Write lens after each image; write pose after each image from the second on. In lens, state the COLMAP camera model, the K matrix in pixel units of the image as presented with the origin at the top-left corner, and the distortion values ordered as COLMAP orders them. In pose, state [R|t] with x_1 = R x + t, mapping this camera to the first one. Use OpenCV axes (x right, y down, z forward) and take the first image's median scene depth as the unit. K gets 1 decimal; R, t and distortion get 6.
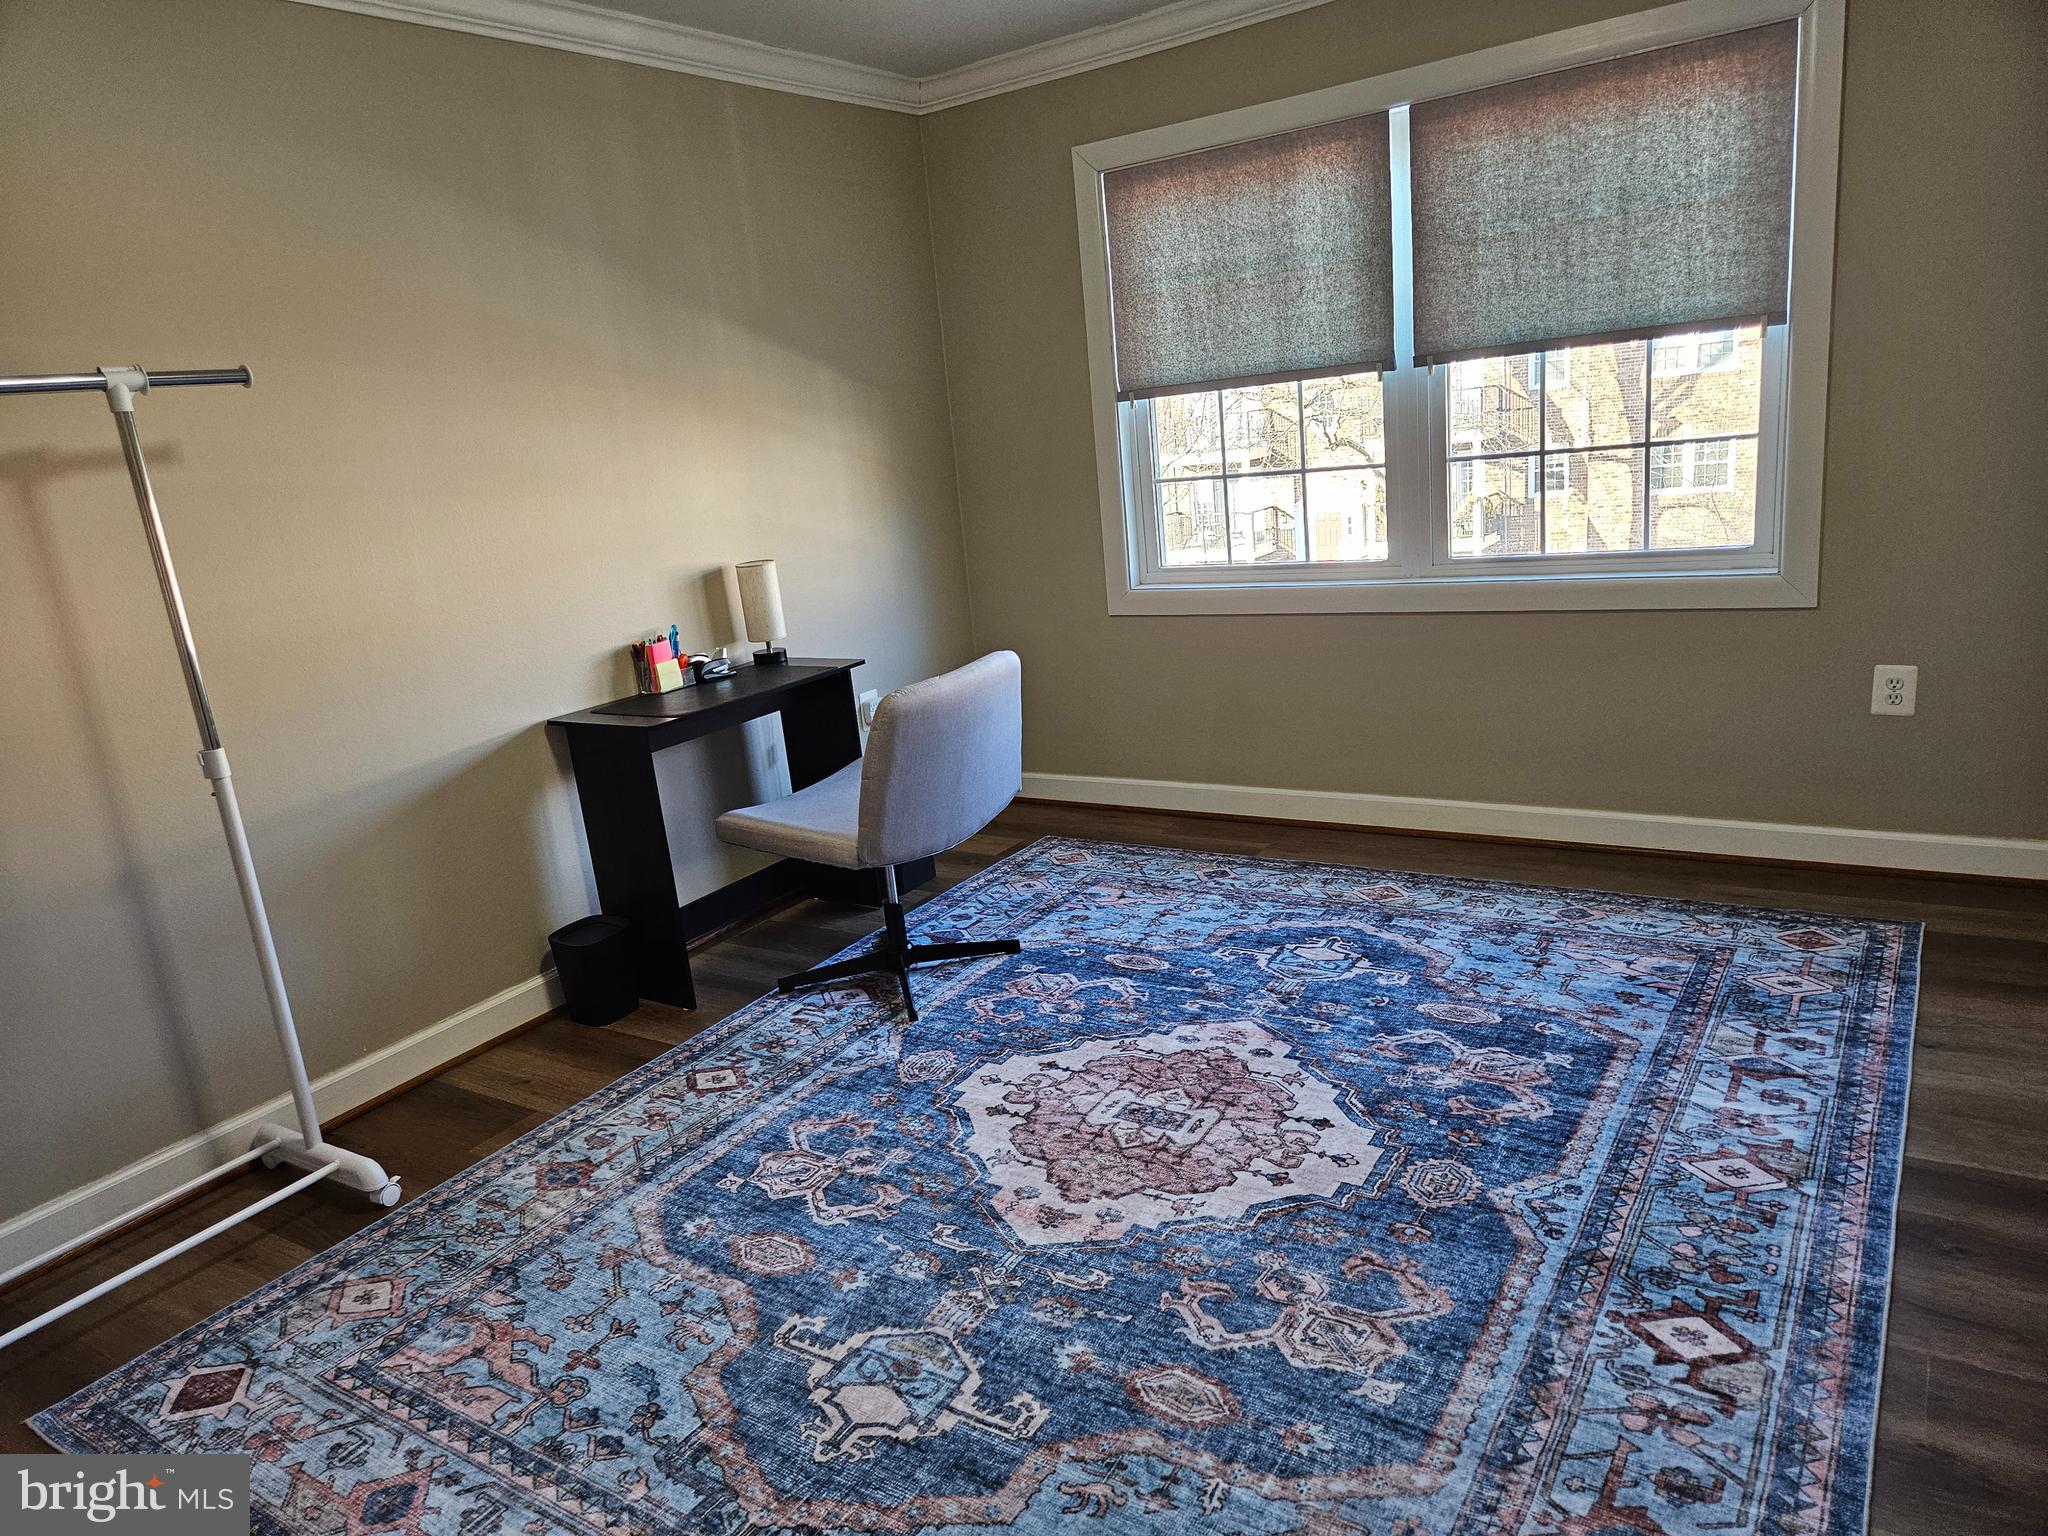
lens RADIAL K [[1396.3, 0, 965.8], [0, 1396.3, 734.3], [0, 0, 1]] dist [0.083886, -0.065966]
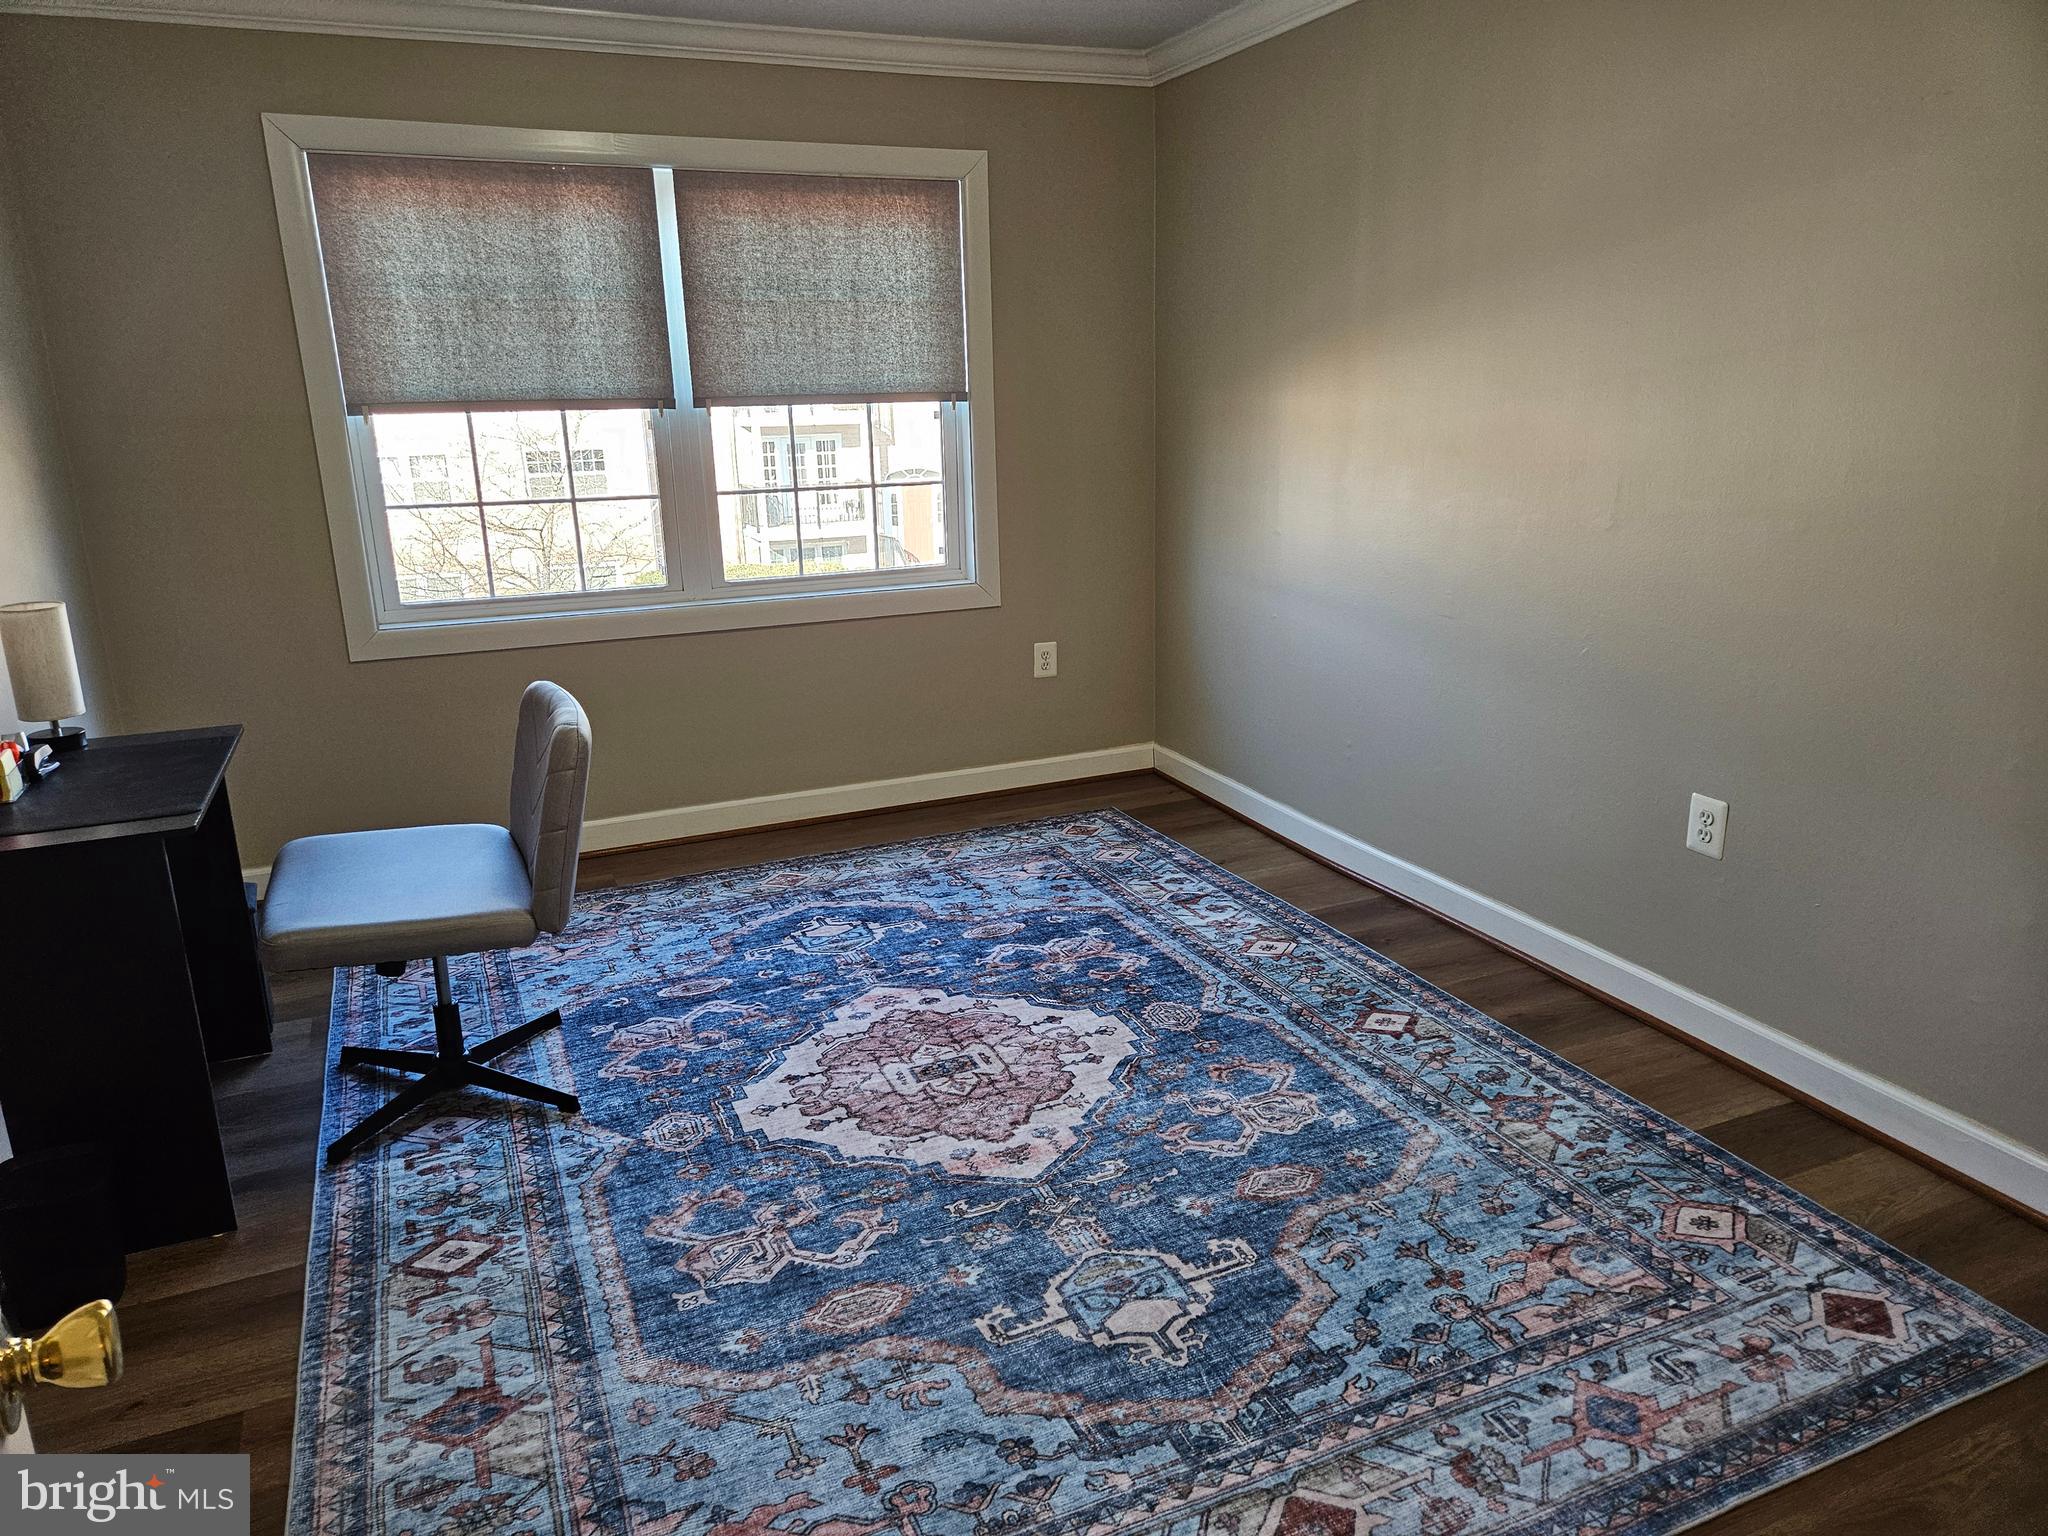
lens RADIAL K [[1410.5, 0, 1035.9], [0, 1410.5, 719.6], [0, 0, 1]] dist [0.050138, -0.007282]
pose [[0.514277, -0.105716, 0.851084, -0.636033], [0.161004, 0.986630, 0.025264, -0.008278], [-0.842376, 0.124035, 0.524422, 0.292282]]
